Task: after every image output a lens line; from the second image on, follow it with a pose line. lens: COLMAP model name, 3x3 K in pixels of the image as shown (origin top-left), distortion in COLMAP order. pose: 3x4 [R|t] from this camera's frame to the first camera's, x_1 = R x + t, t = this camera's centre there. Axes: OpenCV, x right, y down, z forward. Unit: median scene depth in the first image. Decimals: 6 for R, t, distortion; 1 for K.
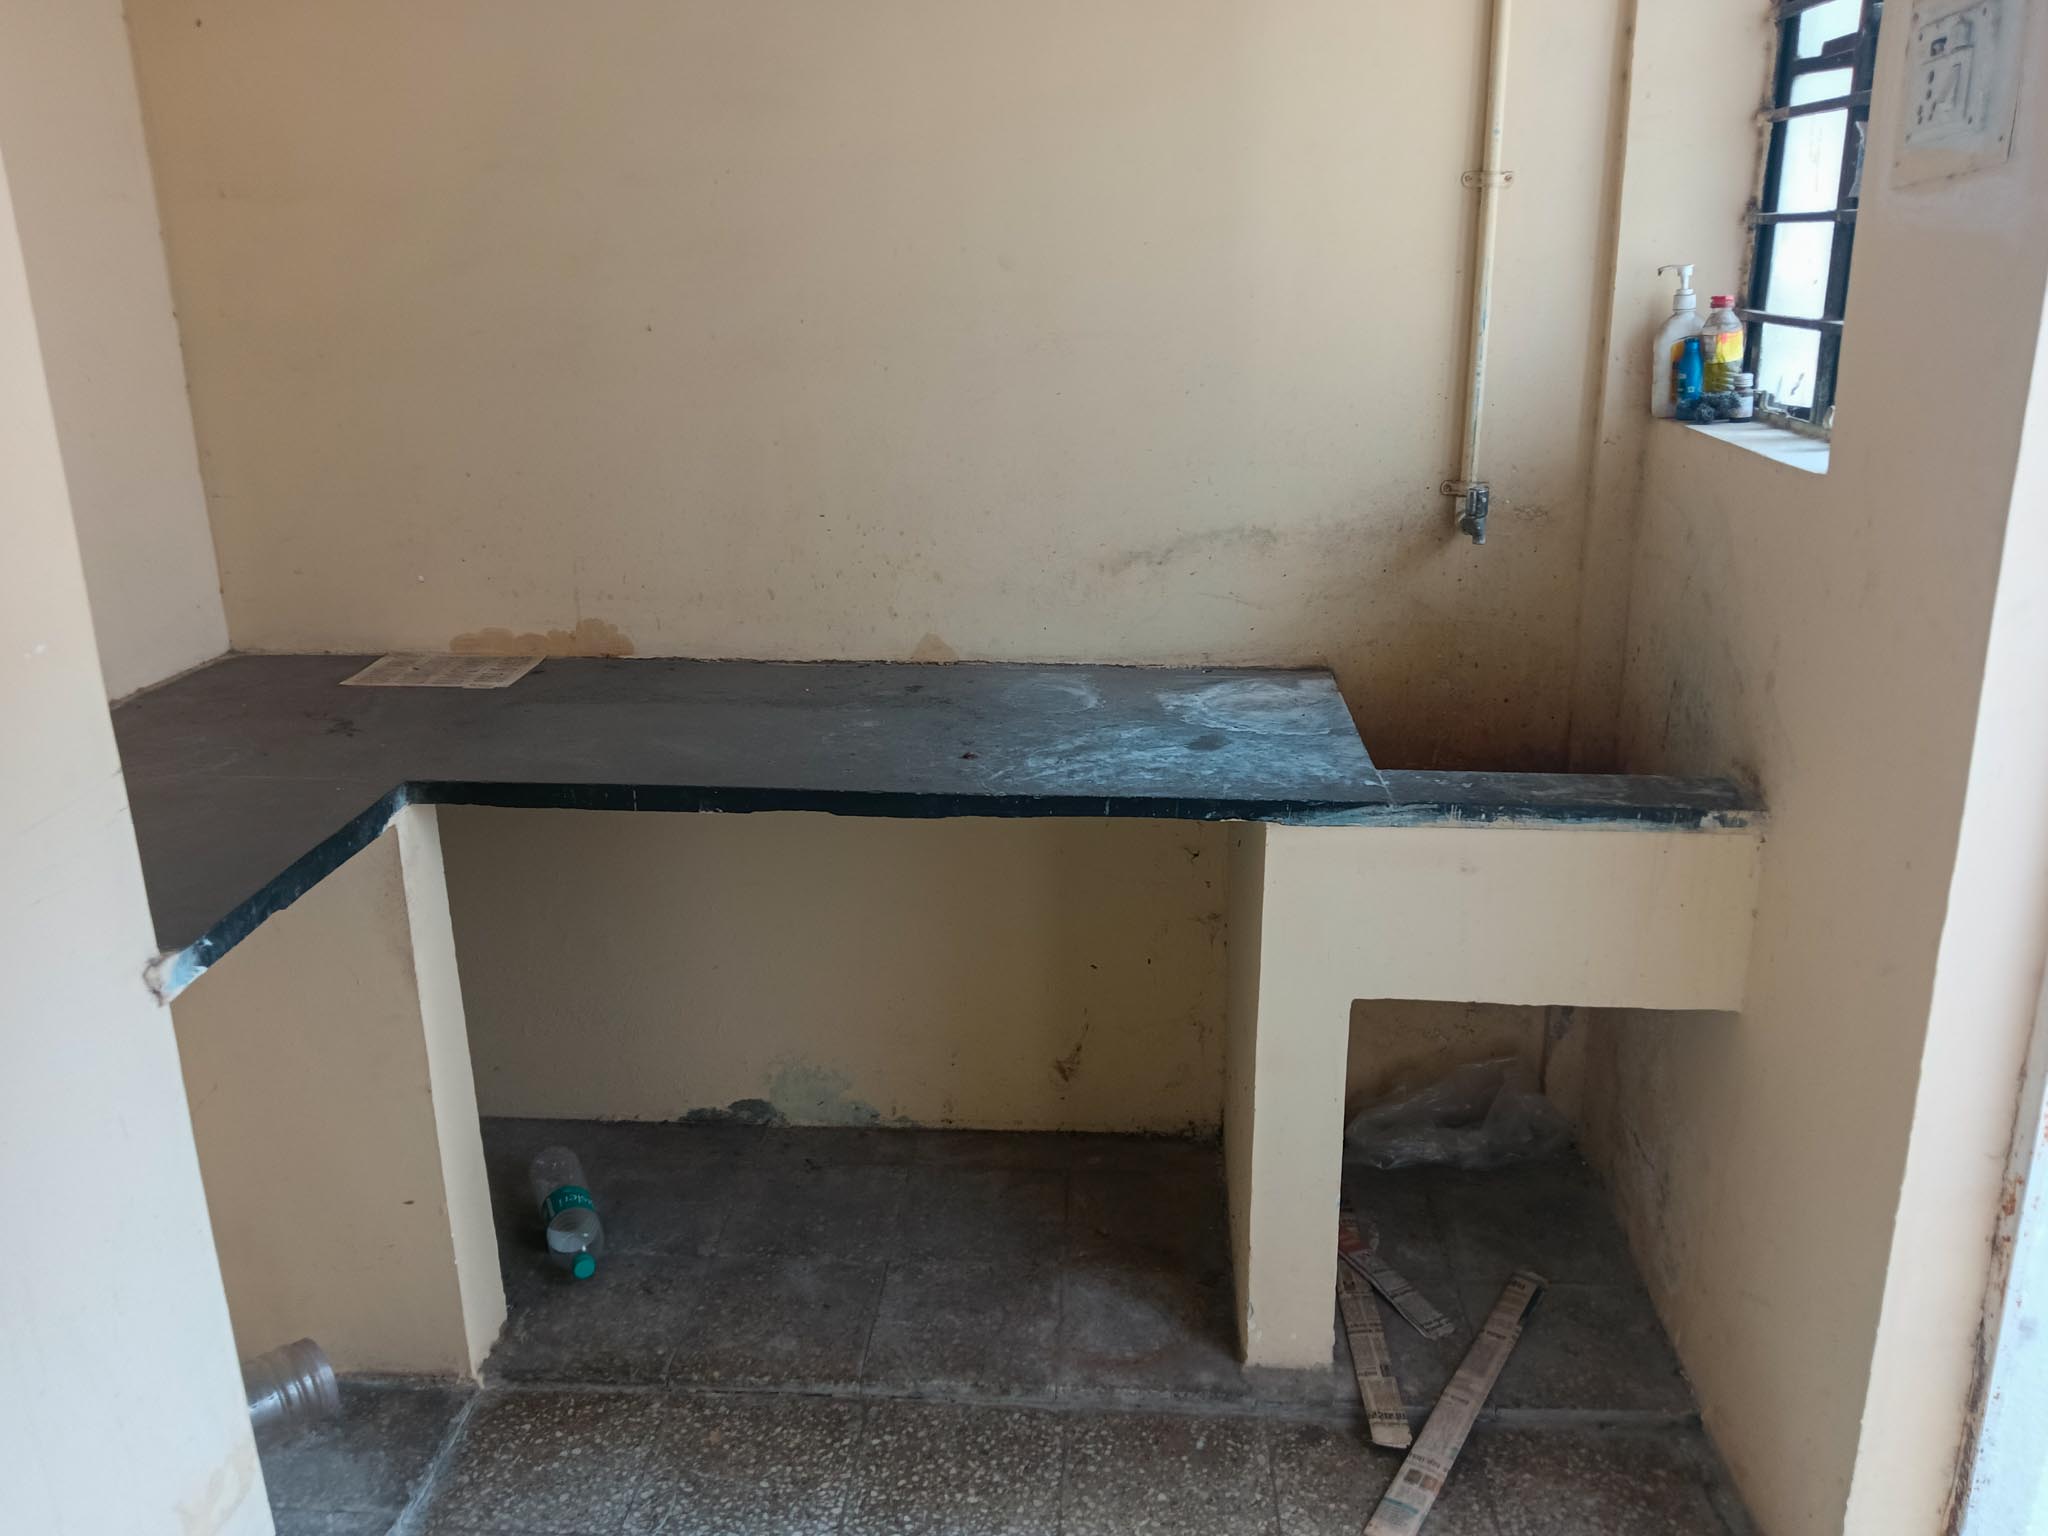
lens RADIAL K [[1668.1, 0, 1026.3], [0, 1668.1, 814.0], [0, 0, 1]] dist [0.007865, -0.008159]
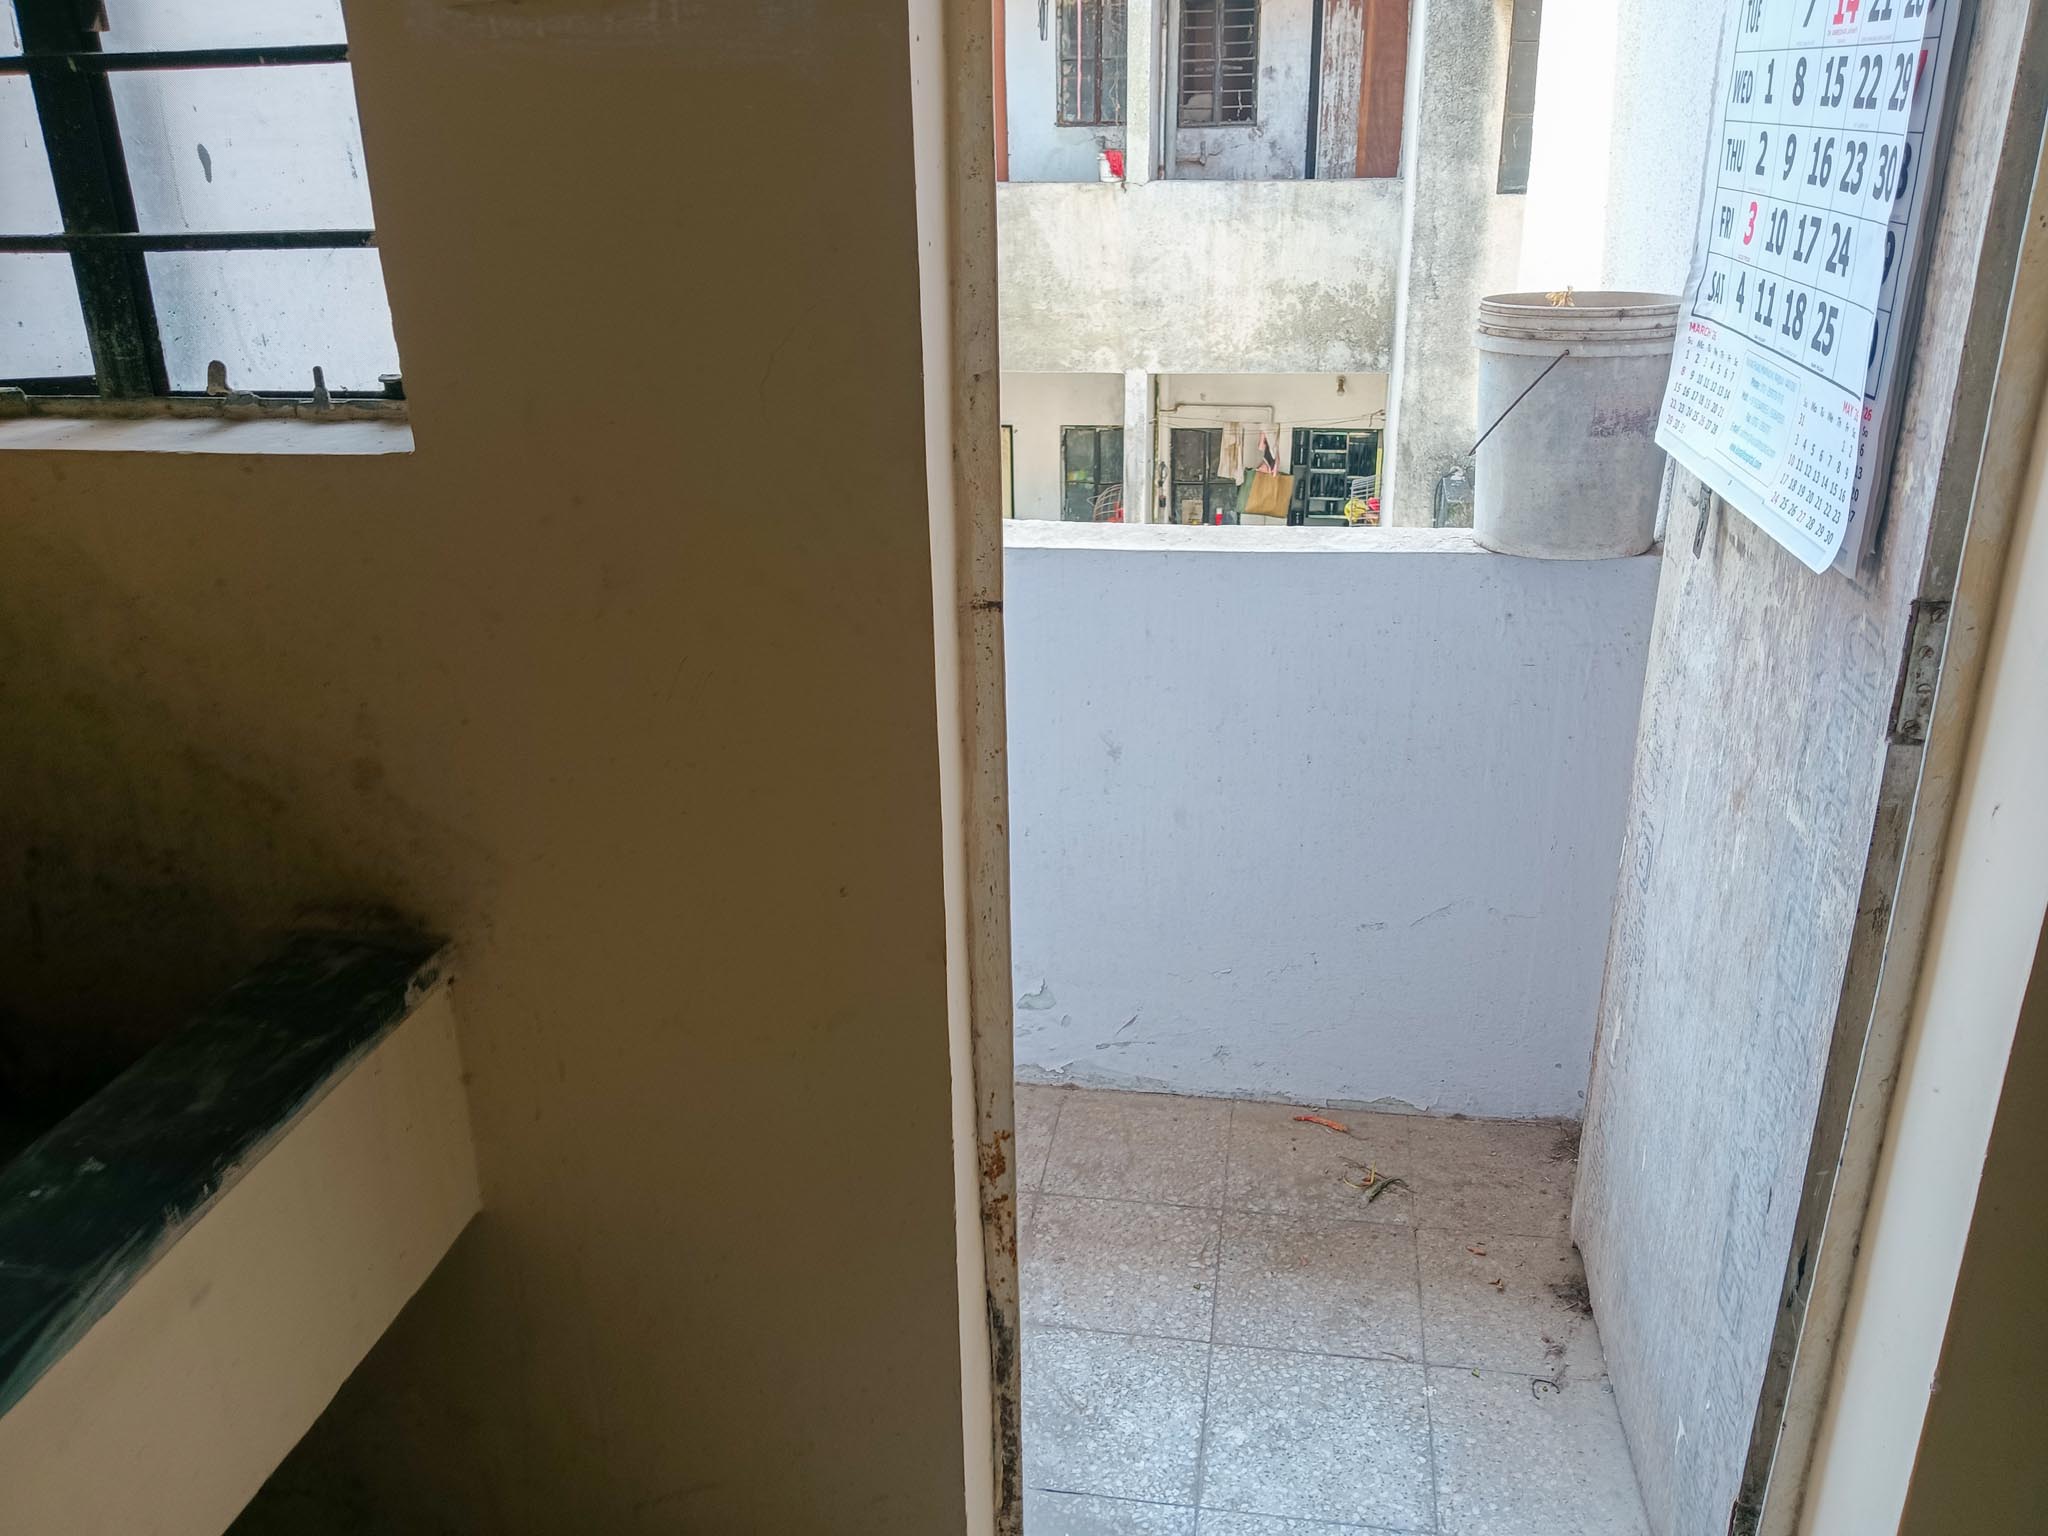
lens RADIAL K [[1668.1, 0, 1026.3], [0, 1668.1, 814.0], [0, 0, 1]] dist [0.007865, -0.008159]
pose [[0.084360, -0.378451, 0.921769, -0.155262], [0.334090, 0.882263, 0.331655, -0.197718], [-0.938758, 0.279976, 0.200865, 0.618033]]
